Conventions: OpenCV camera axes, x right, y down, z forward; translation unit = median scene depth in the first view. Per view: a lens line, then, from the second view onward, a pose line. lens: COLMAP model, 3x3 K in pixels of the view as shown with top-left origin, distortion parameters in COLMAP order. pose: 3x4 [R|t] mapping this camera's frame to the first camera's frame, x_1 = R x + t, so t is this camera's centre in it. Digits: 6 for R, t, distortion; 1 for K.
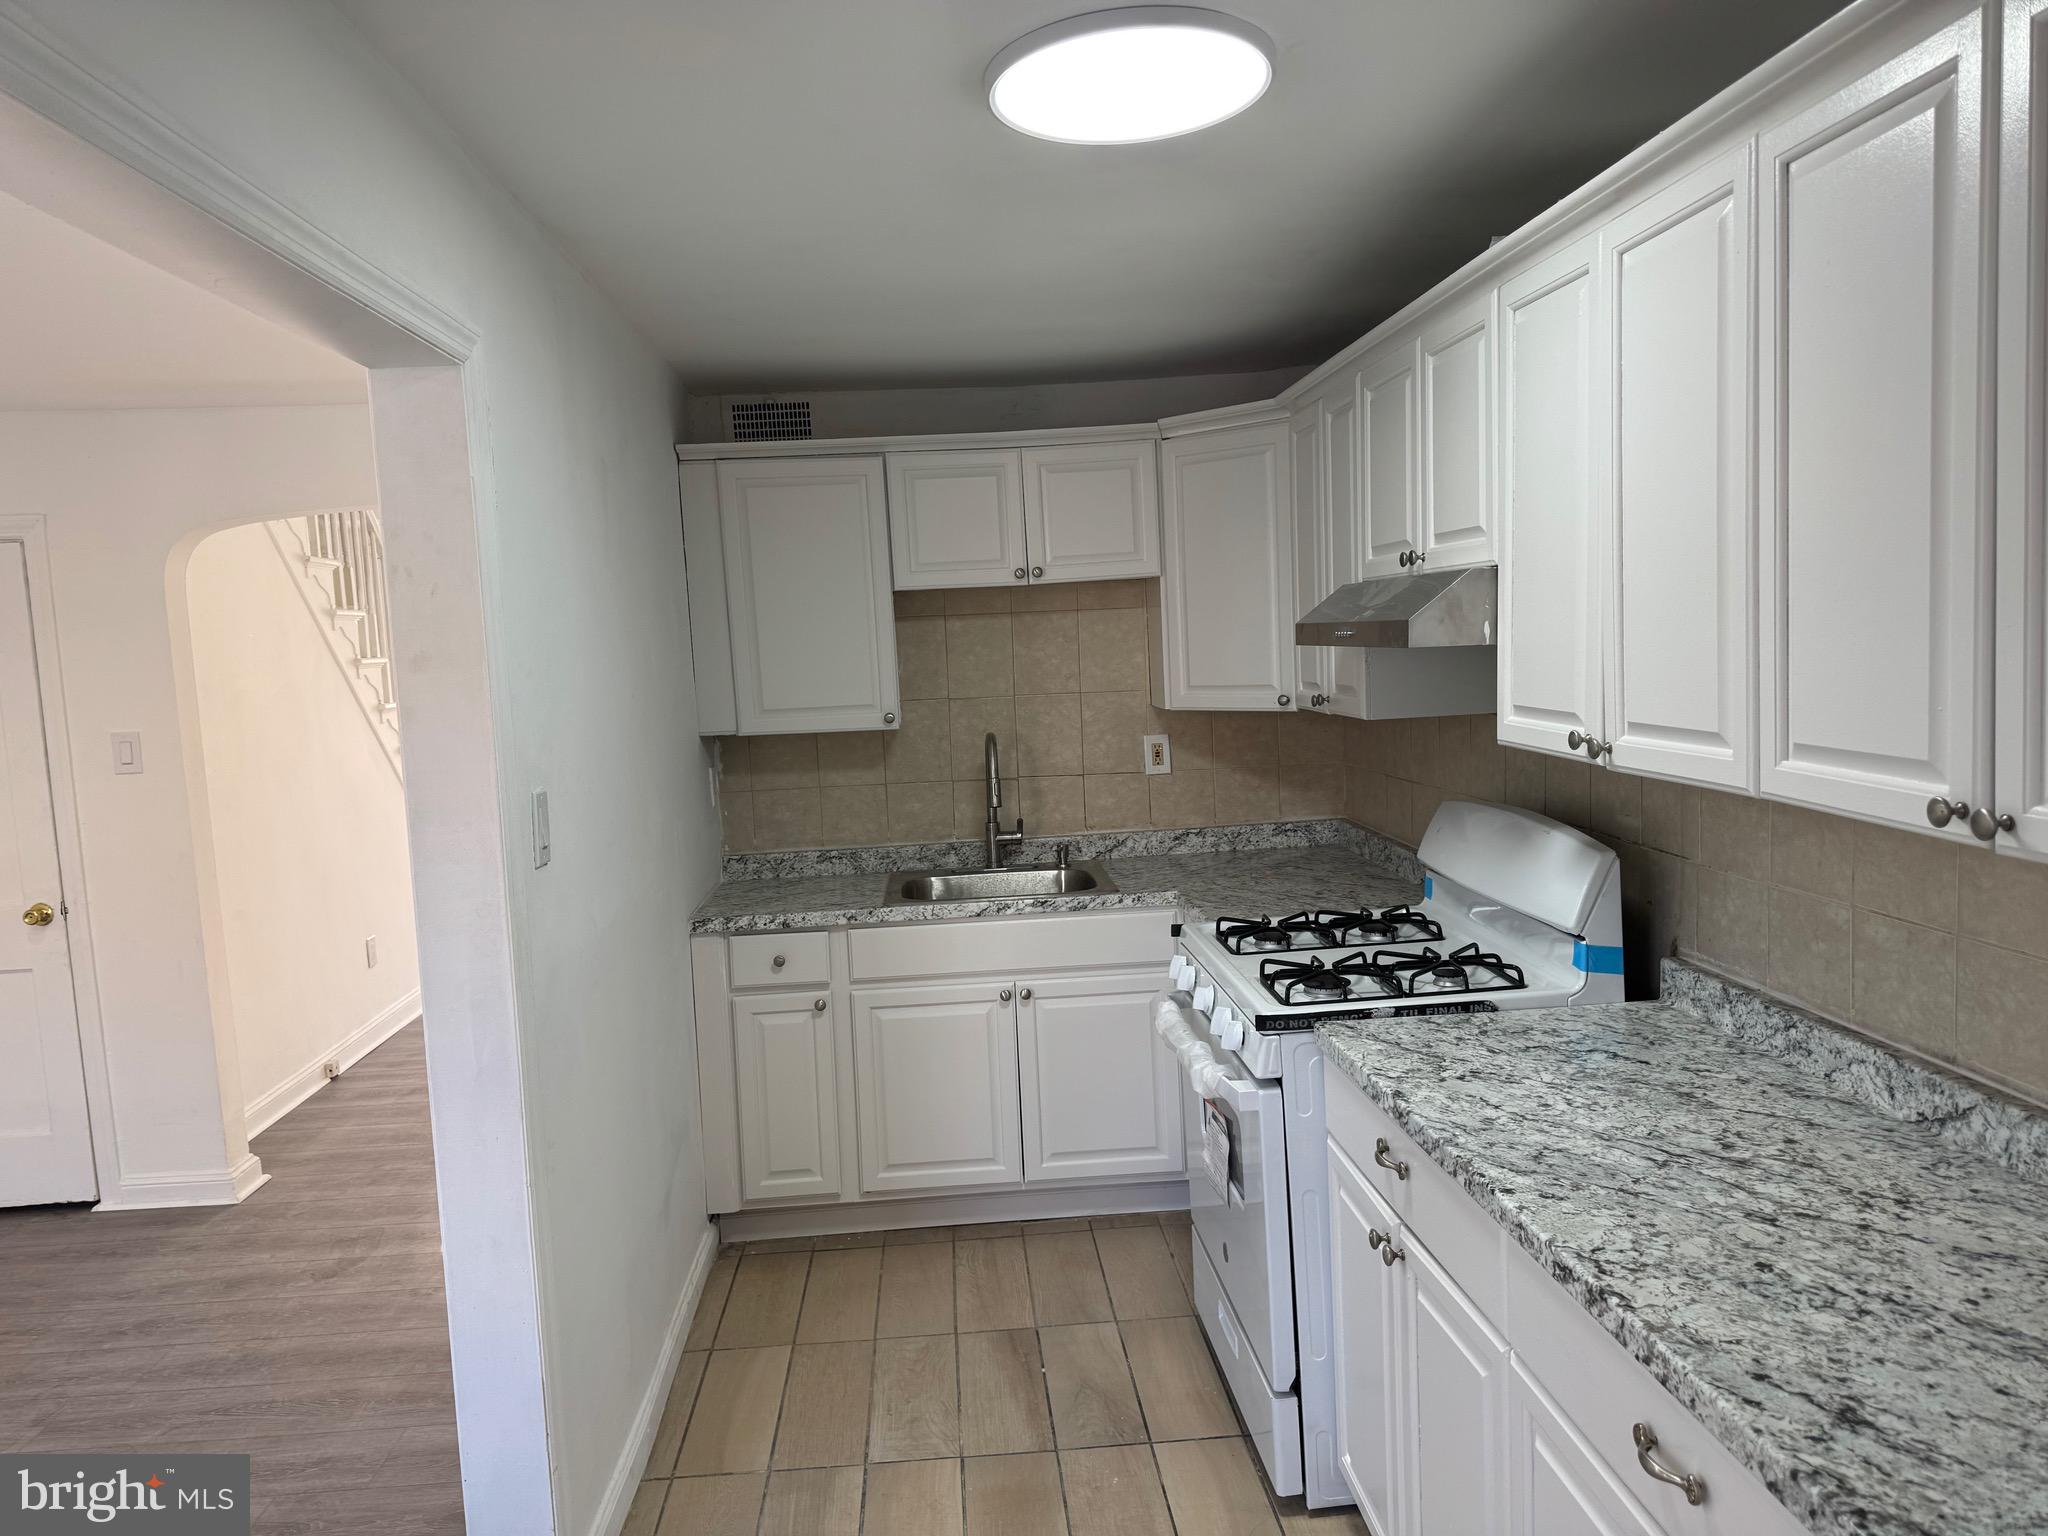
lens RADIAL K [[1439.4, 0, 1016.9], [0, 1439.4, 768.1], [0, 0, 1]] dist [0.165357, -0.134747]
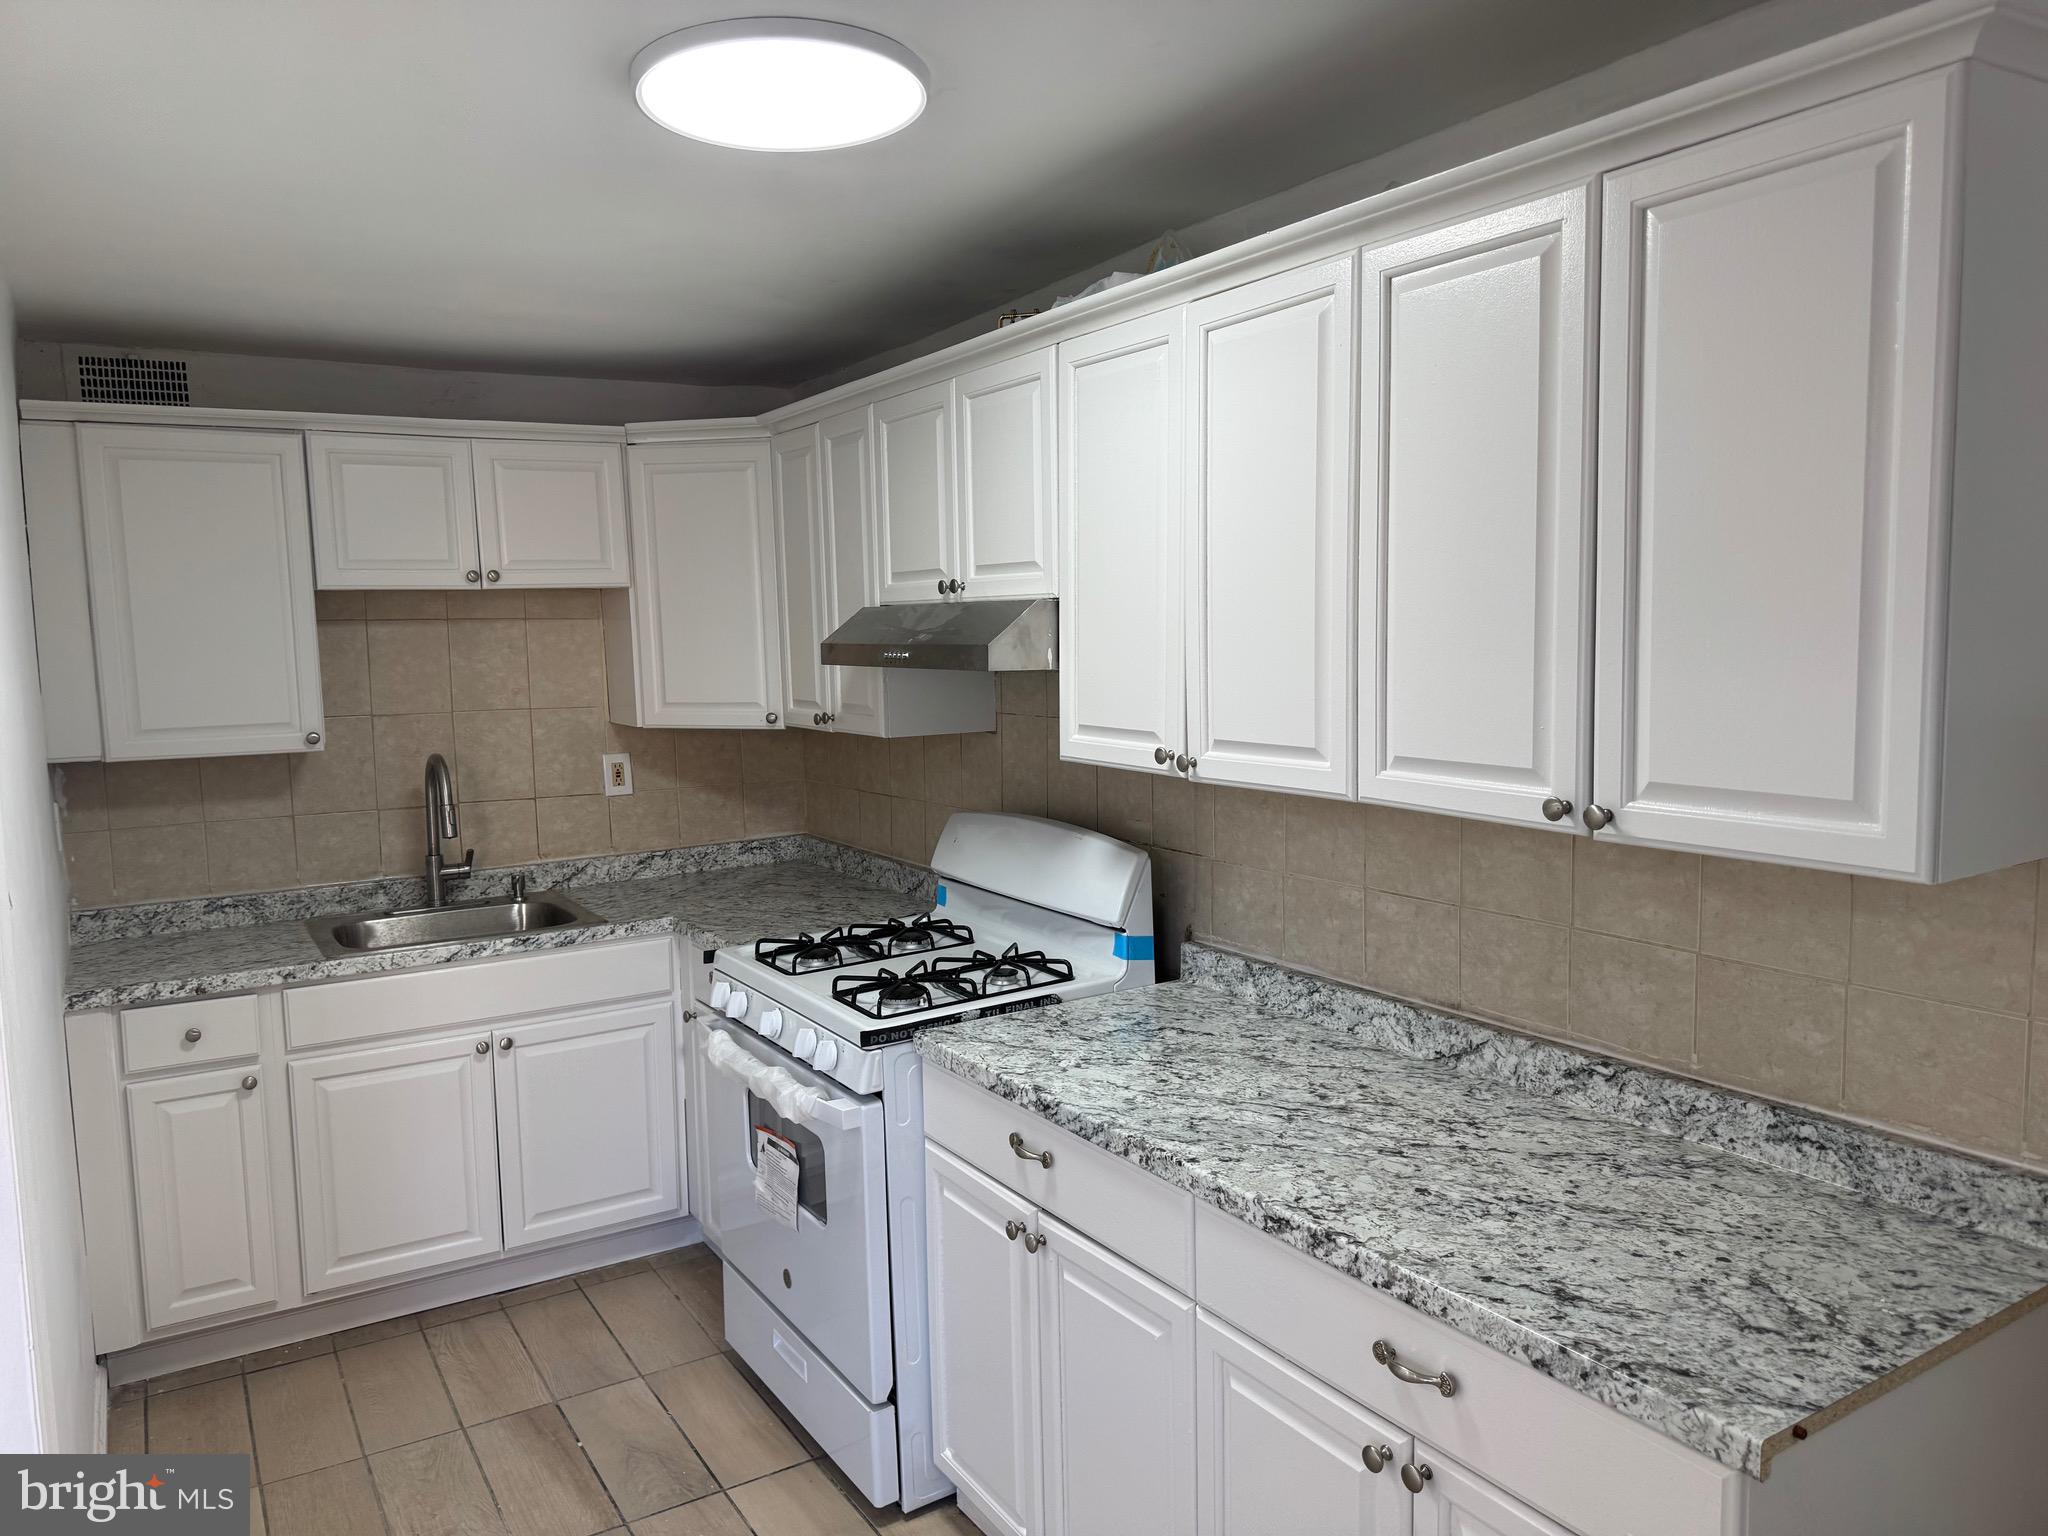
lens RADIAL K [[1450.8, 0, 974.7], [0, 1450.8, 768.2], [0, 0, 1]] dist [0.239419, -0.397577]
pose [[0.891391, -0.017556, 0.452896, -0.220492], [0.022442, 0.999733, -0.005417, -0.005484], [-0.452680, 0.014993, 0.891547, 0.053691]]
